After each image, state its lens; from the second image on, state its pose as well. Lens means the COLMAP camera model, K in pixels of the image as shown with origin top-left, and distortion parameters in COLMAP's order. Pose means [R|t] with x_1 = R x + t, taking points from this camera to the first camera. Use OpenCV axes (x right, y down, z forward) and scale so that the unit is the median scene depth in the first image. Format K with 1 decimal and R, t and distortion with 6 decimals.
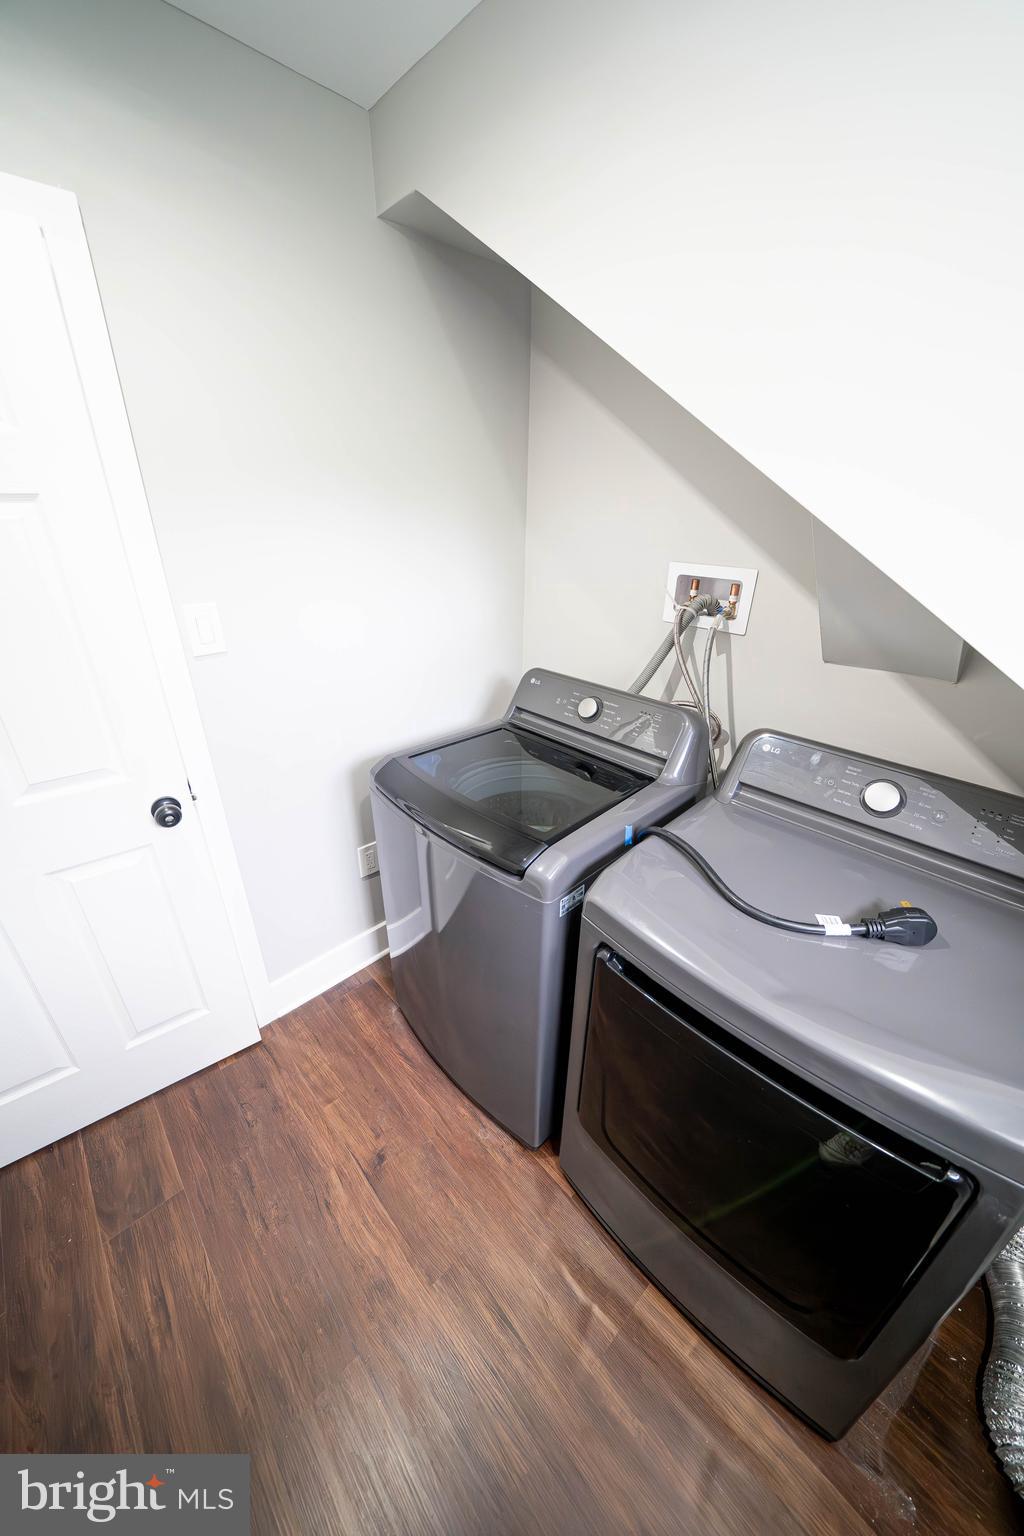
lens RADIAL K [[534.3, 0, 517.7], [0, 534.3, 766.7], [0, 0, 1]] dist [-0.023274, 0.000633]
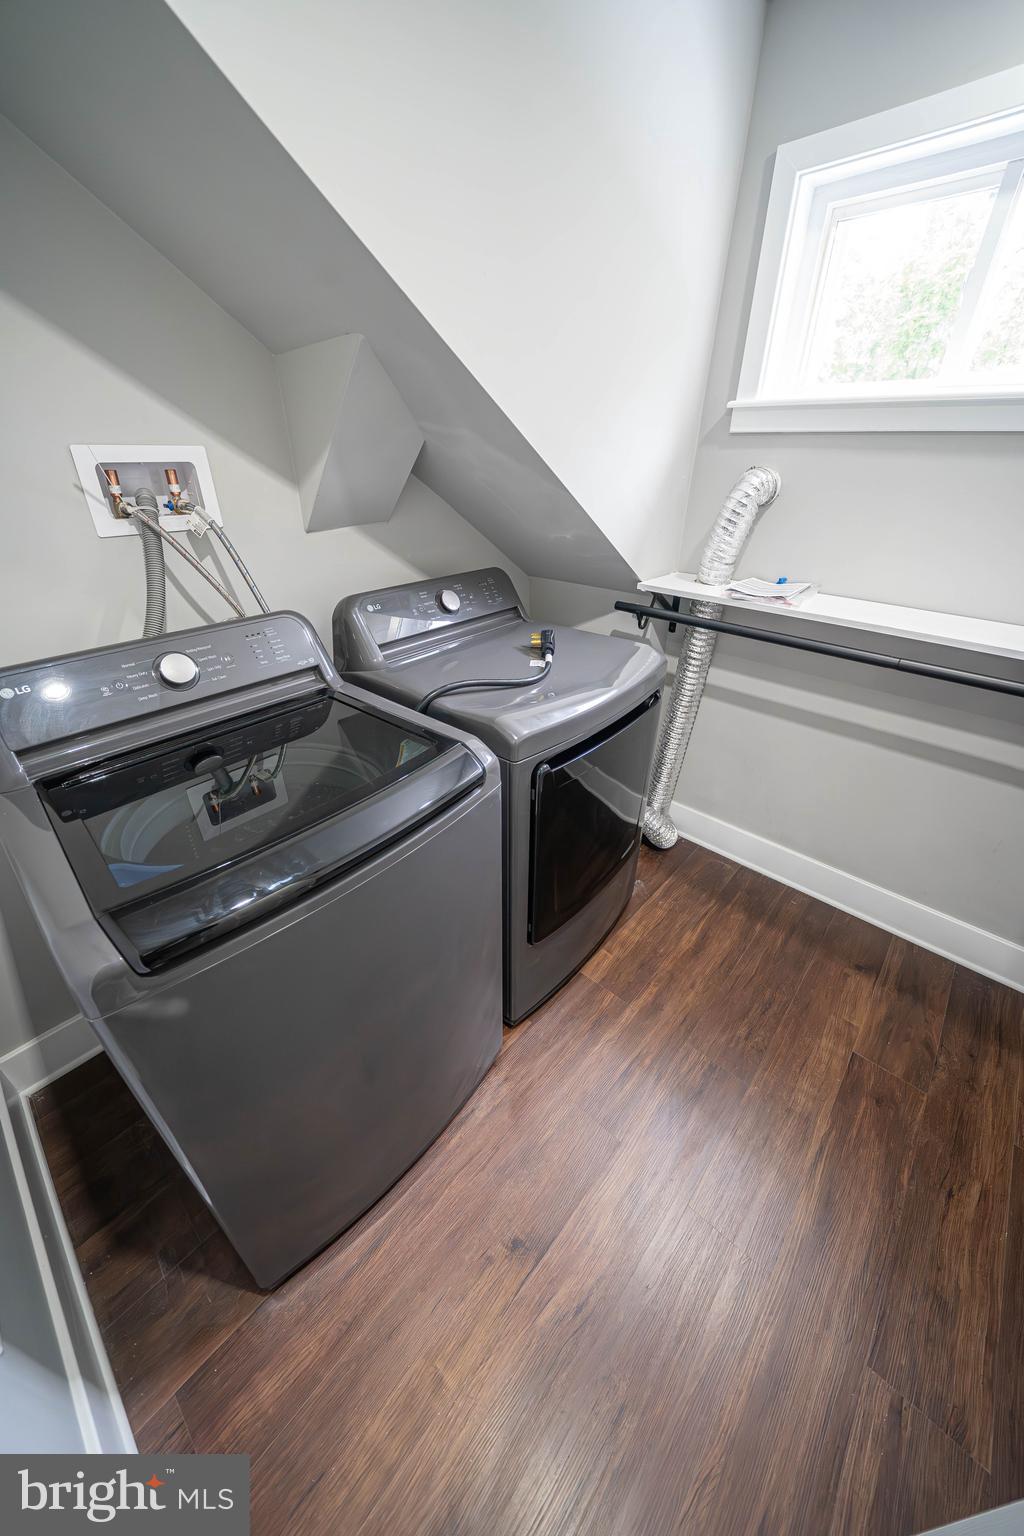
lens RADIAL K [[534.3, 0, 512.2], [0, 534.3, 761.3], [0, 0, 1]] dist [-0.023274, 0.000633]
pose [[-0.083382, -0.498511, 0.862864, -0.602349], [0.425435, 0.765197, 0.483197, -0.182940], [-0.901139, 0.407382, 0.148281, 0.638315]]
